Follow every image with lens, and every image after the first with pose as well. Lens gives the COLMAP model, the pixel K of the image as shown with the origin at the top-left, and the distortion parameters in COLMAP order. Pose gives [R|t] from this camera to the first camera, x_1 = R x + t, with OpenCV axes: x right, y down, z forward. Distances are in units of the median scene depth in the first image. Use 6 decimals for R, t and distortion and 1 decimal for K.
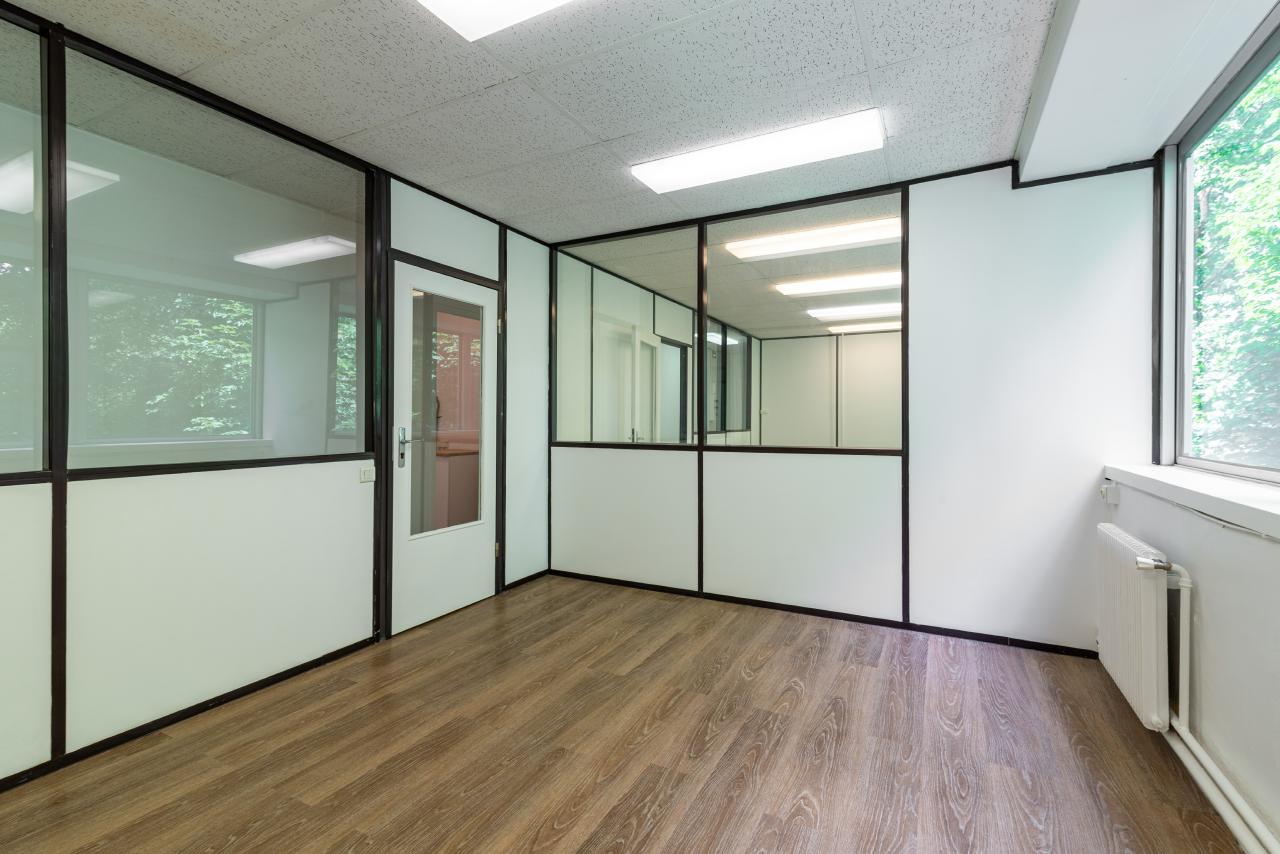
lens RADIAL K [[587.7, 0, 639.6], [0, 587.7, 424.1], [0, 0, 1]] dist [0.021014, 0.000170]
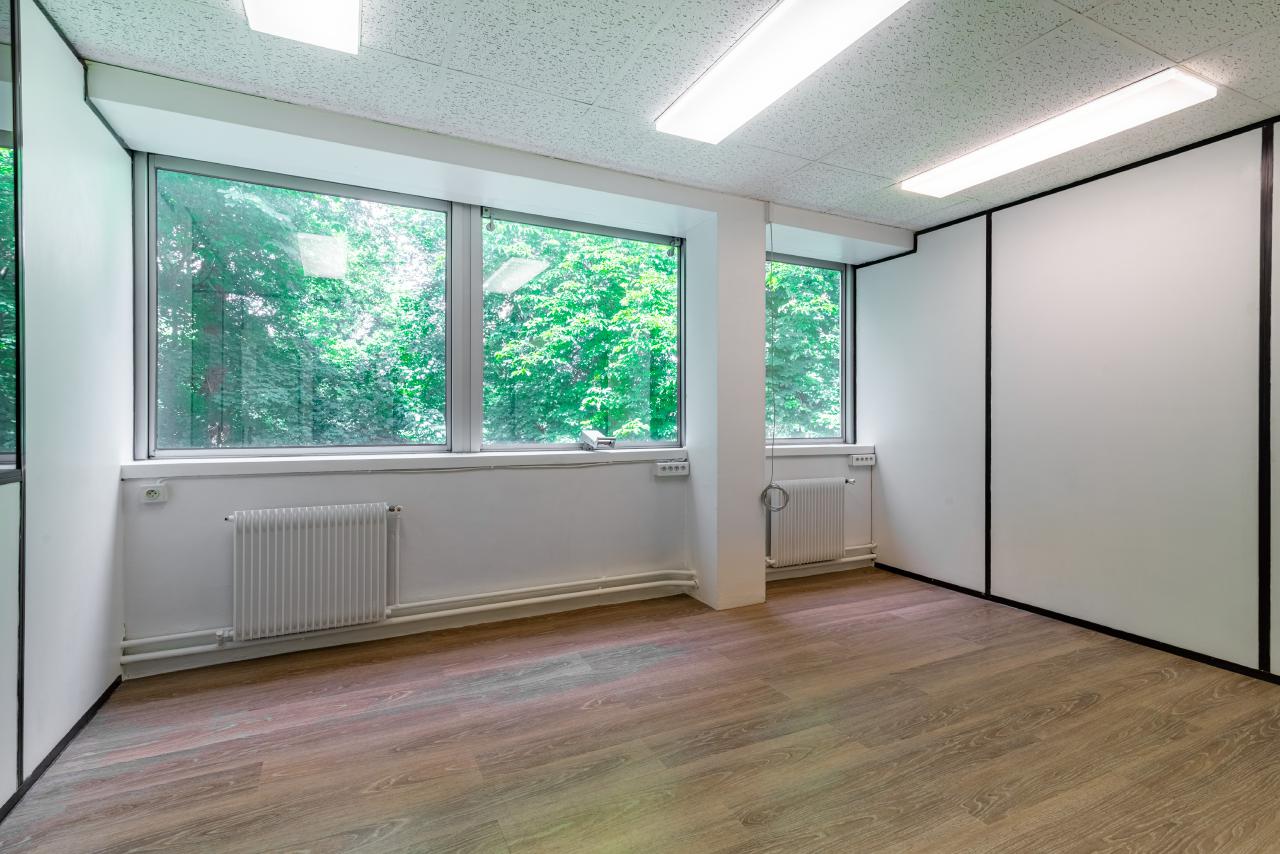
lens RADIAL K [[587.7, 0, 641.3], [0, 587.7, 416.5], [0, 0, 1]] dist [0.021014, 0.000170]
pose [[-0.811059, -0.001330, 0.584963, -0.429851], [-0.001306, 0.999999, 0.000463, 0.010290], [-0.584963, -0.000389, -0.811060, 1.548764]]
